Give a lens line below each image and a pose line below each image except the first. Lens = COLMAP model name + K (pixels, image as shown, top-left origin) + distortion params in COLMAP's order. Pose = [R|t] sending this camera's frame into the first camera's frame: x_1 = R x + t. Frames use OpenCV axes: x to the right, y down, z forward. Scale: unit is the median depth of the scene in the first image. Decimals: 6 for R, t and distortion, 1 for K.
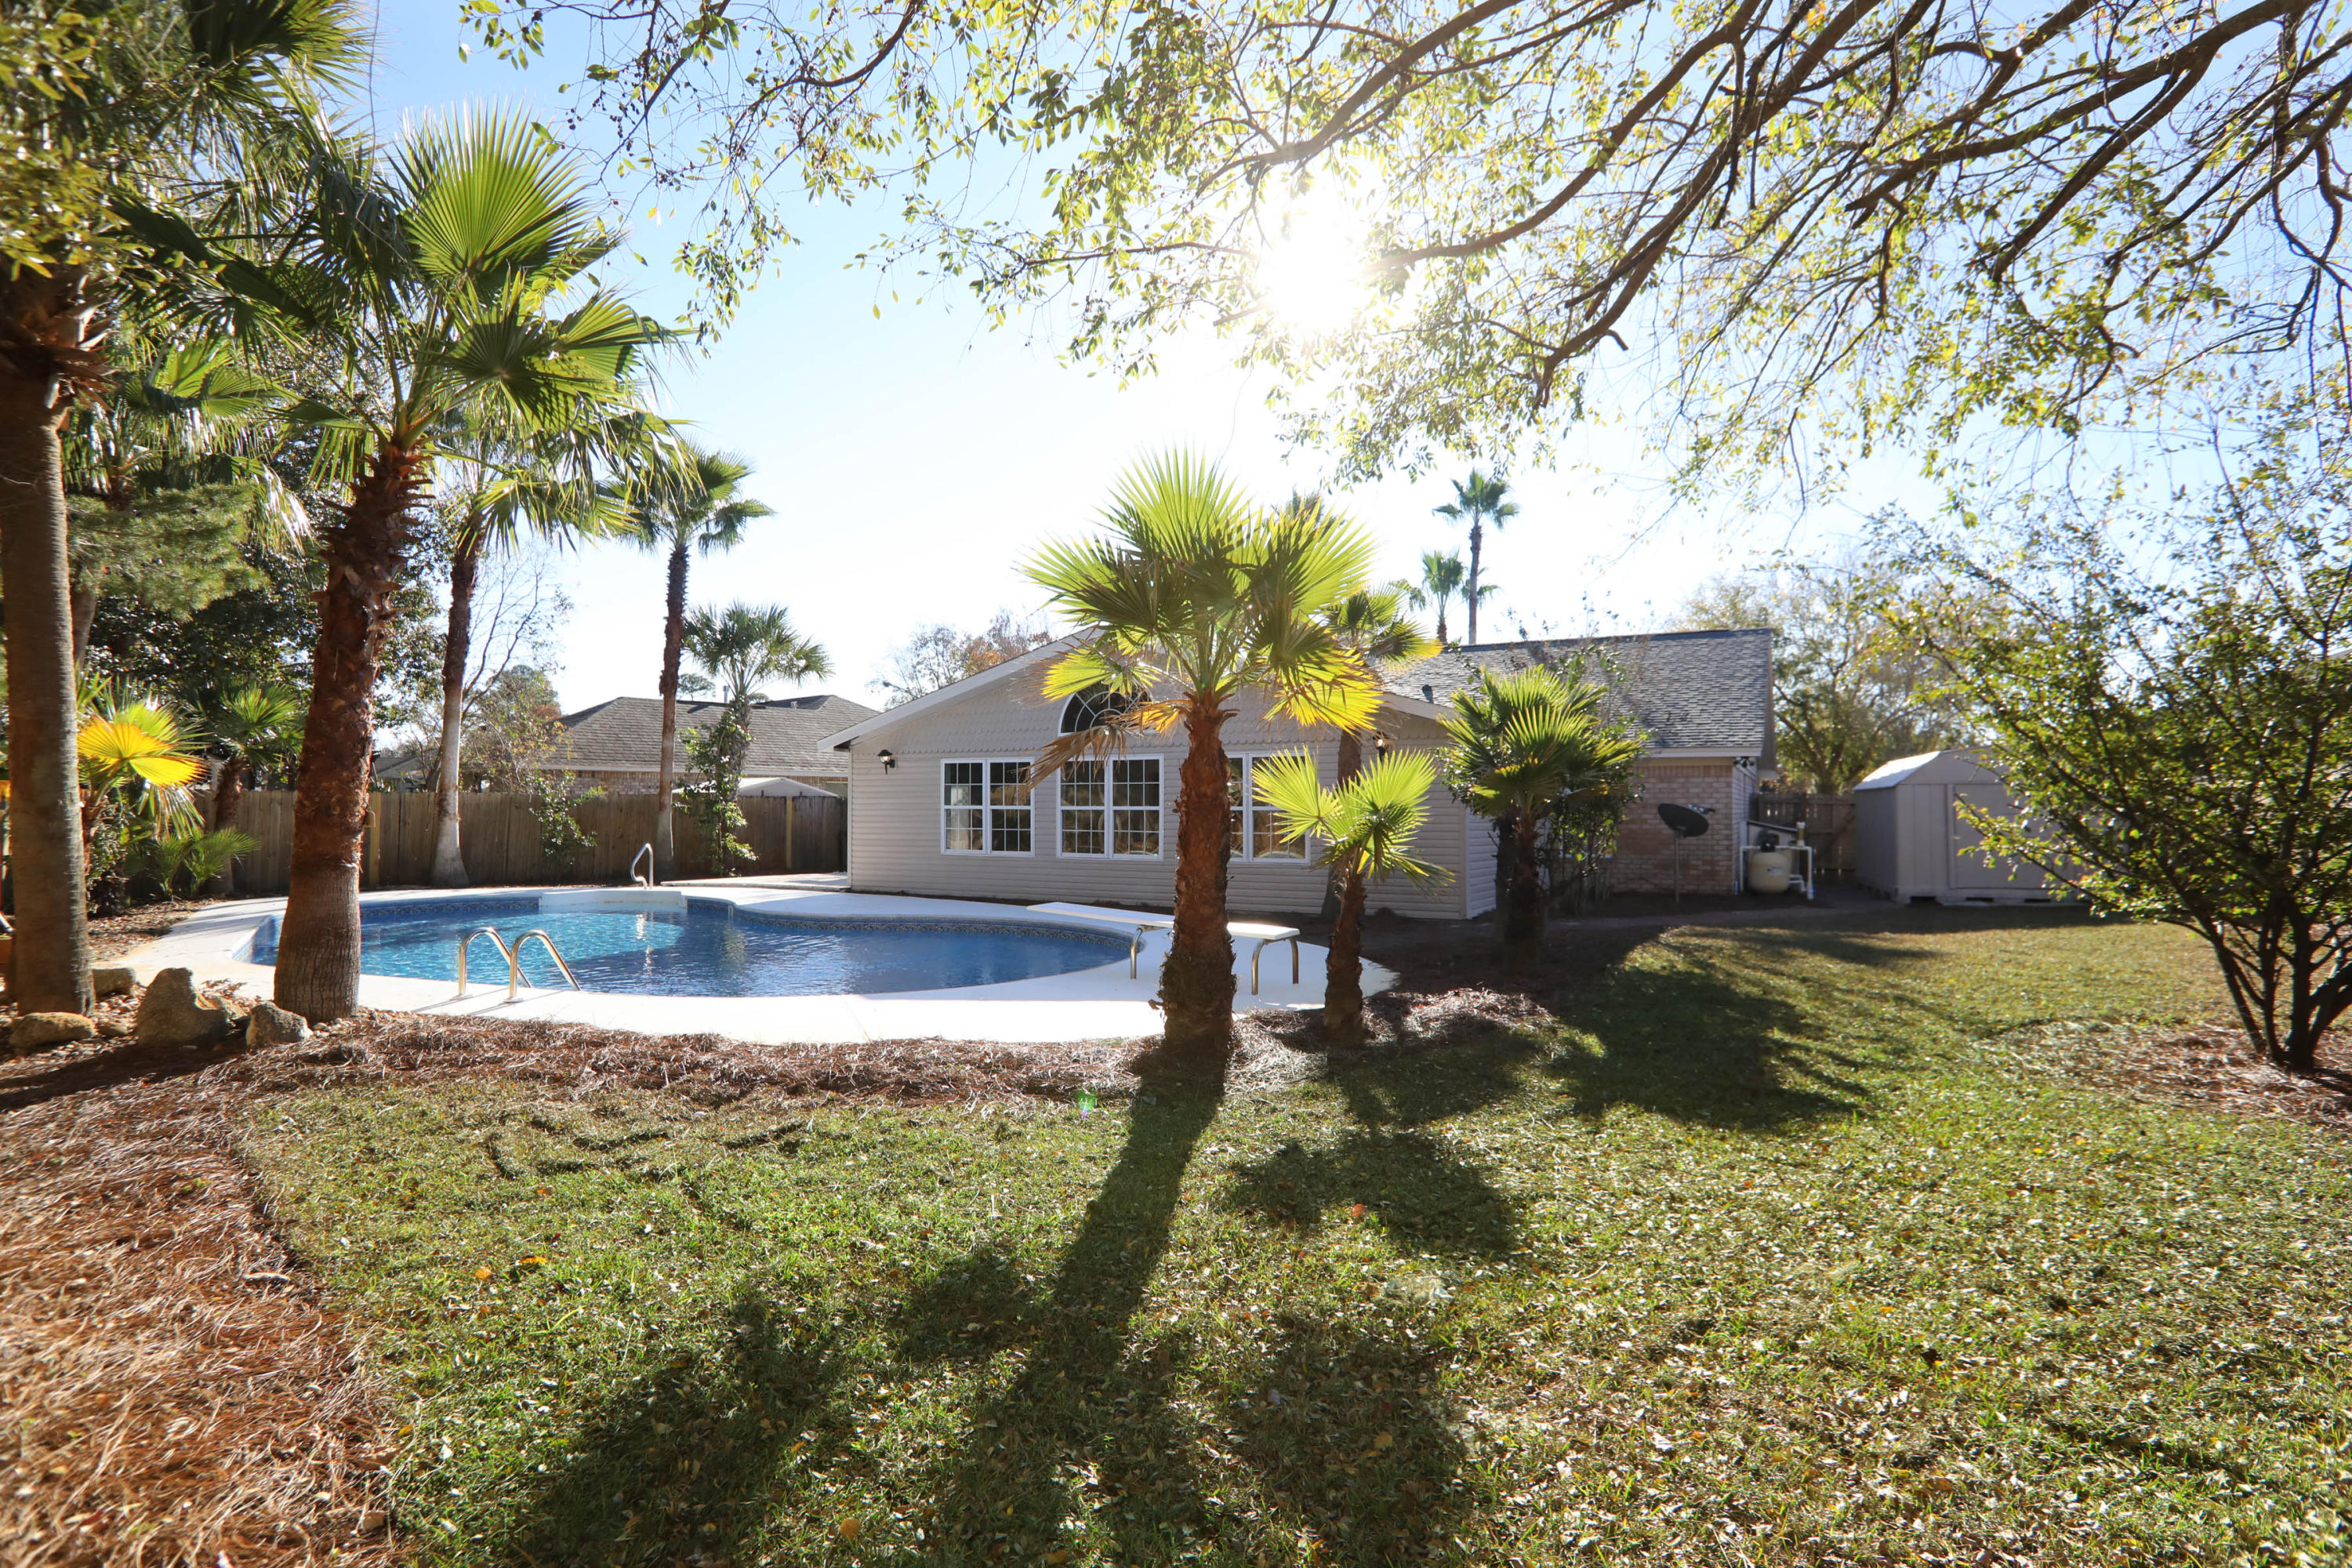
lens RADIAL K [[1144.8, 0, 1176.0], [0, 1144.8, 784.0], [0, 0, 1]] dist [-0.081072, 0.033361]
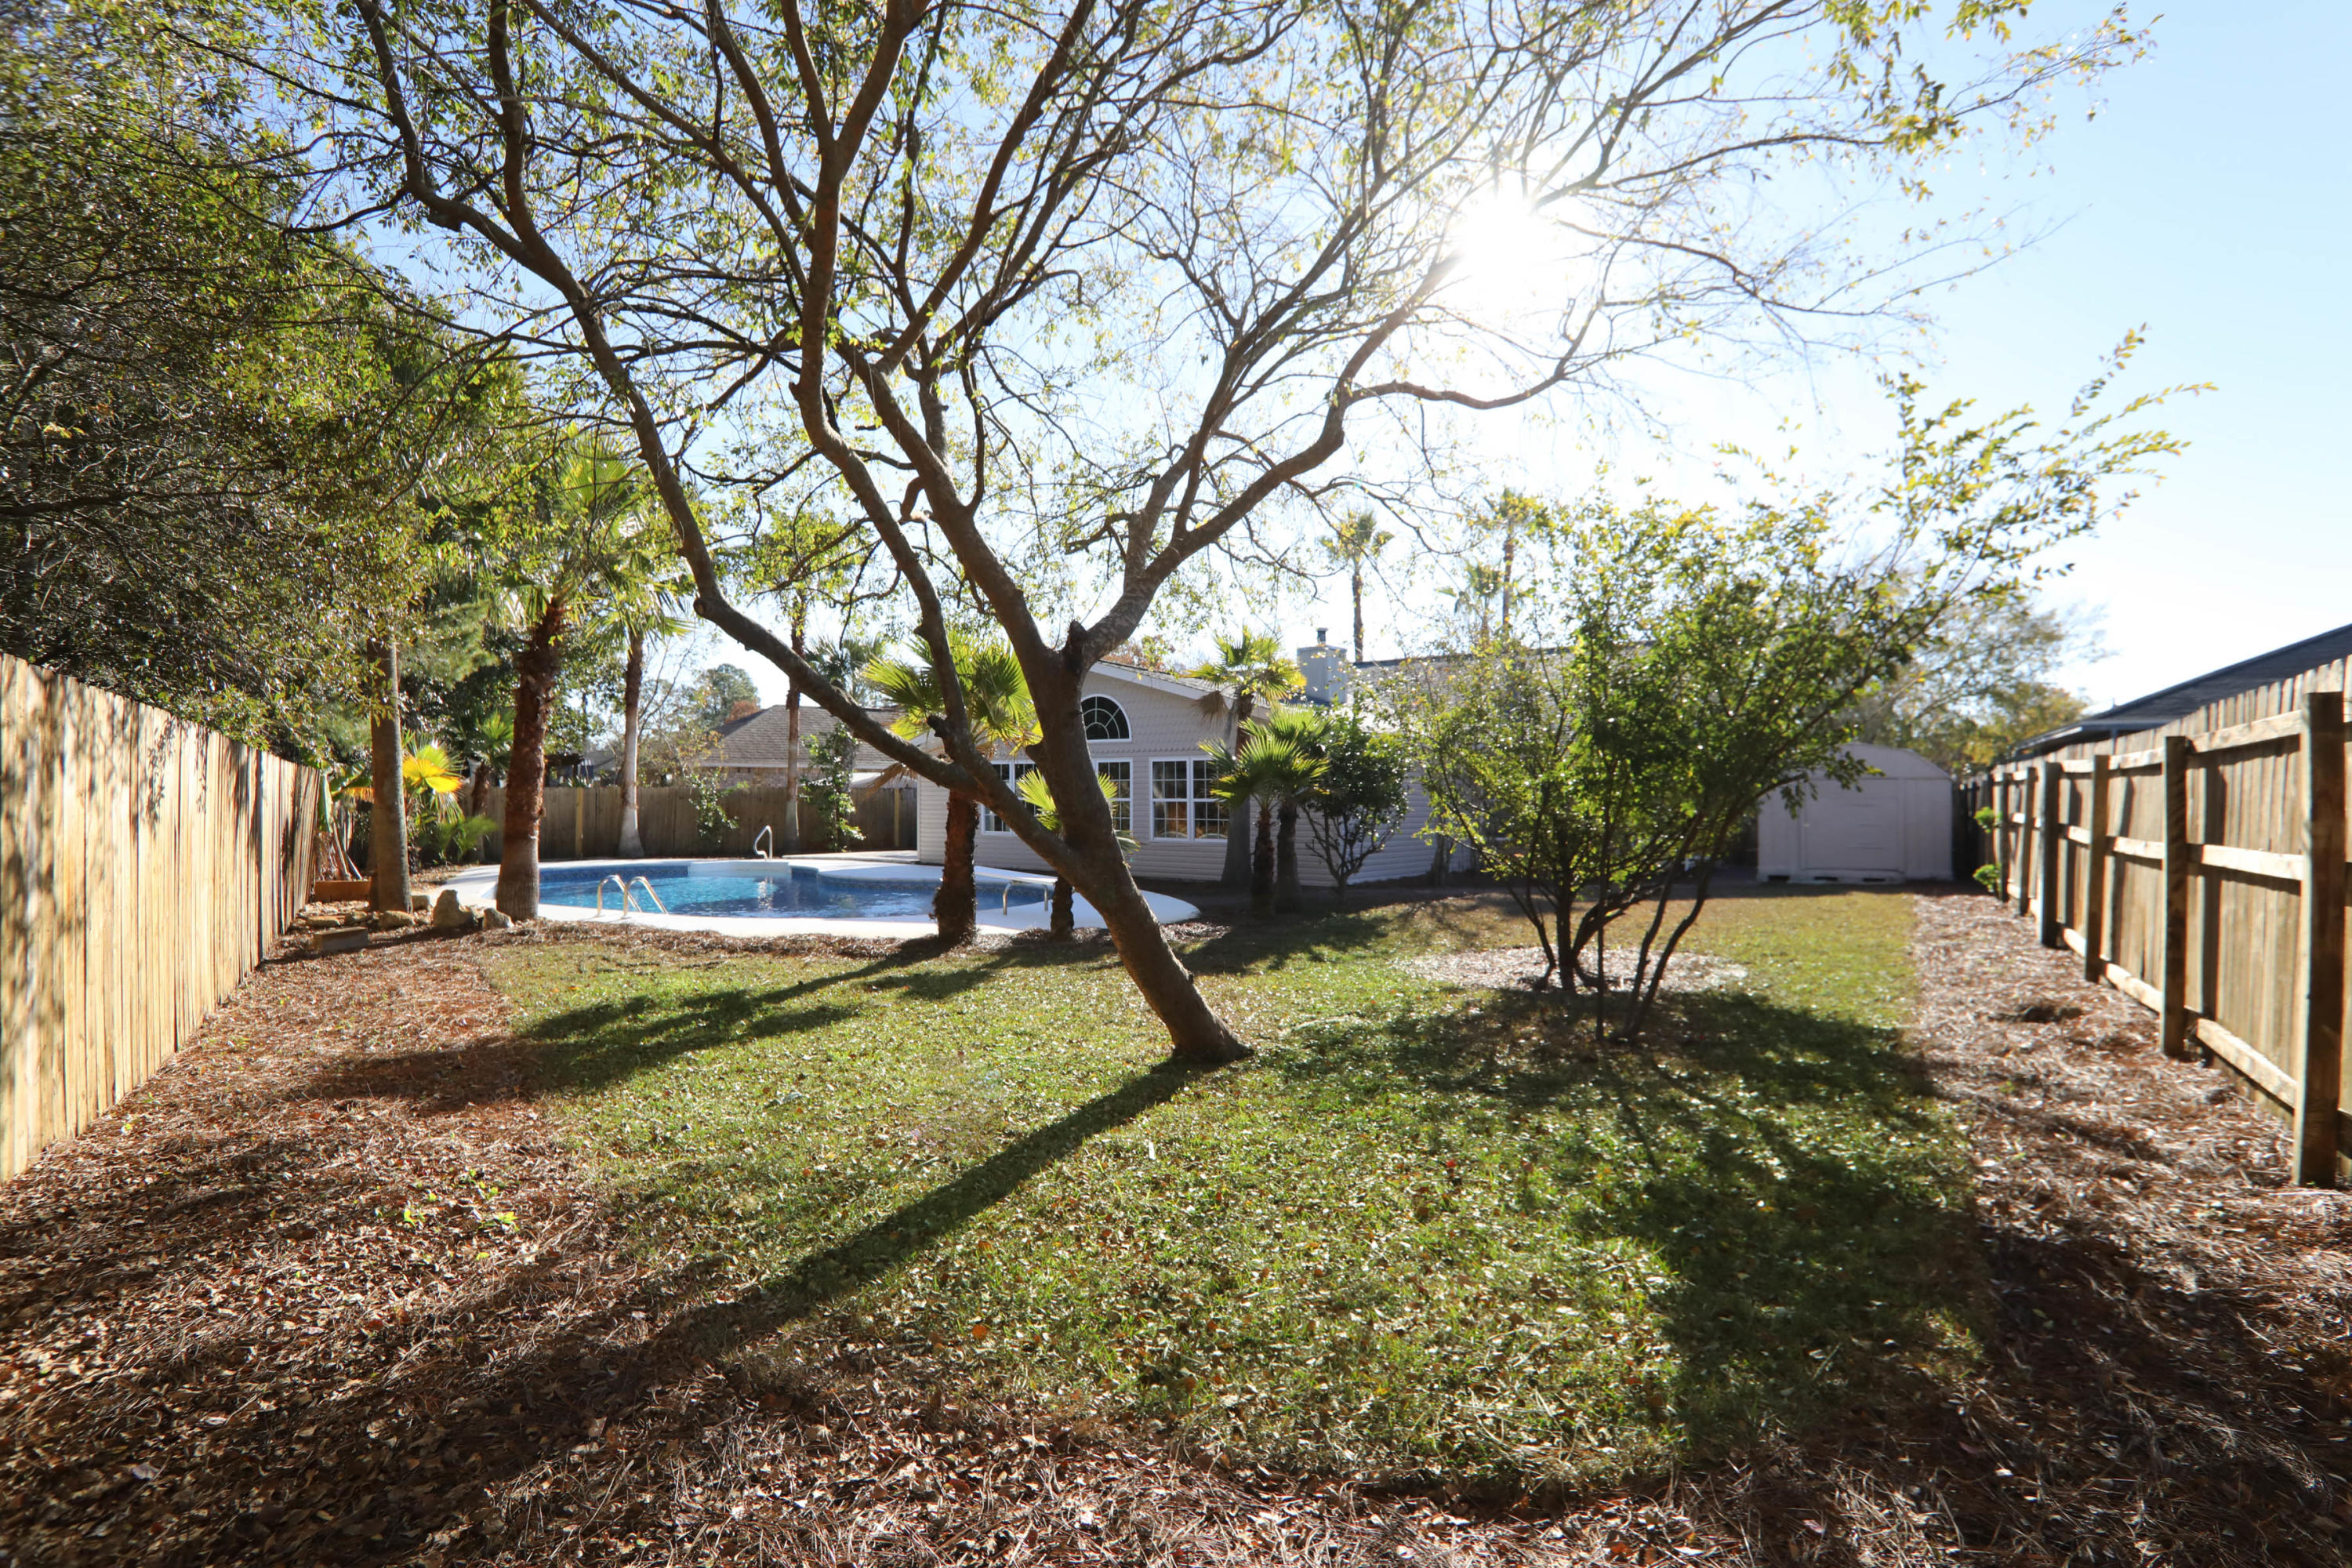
lens RADIAL K [[1182.4, 0, 1174.8], [0, 1182.4, 792.2], [0, 0, 1]] dist [-0.050167, 0.000065]
pose [[0.983962, 0.000969, -0.178376, 0.379381], [0.002911, 0.999765, 0.021485, -0.023560], [0.178355, -0.021659, 0.983728, -0.418004]]
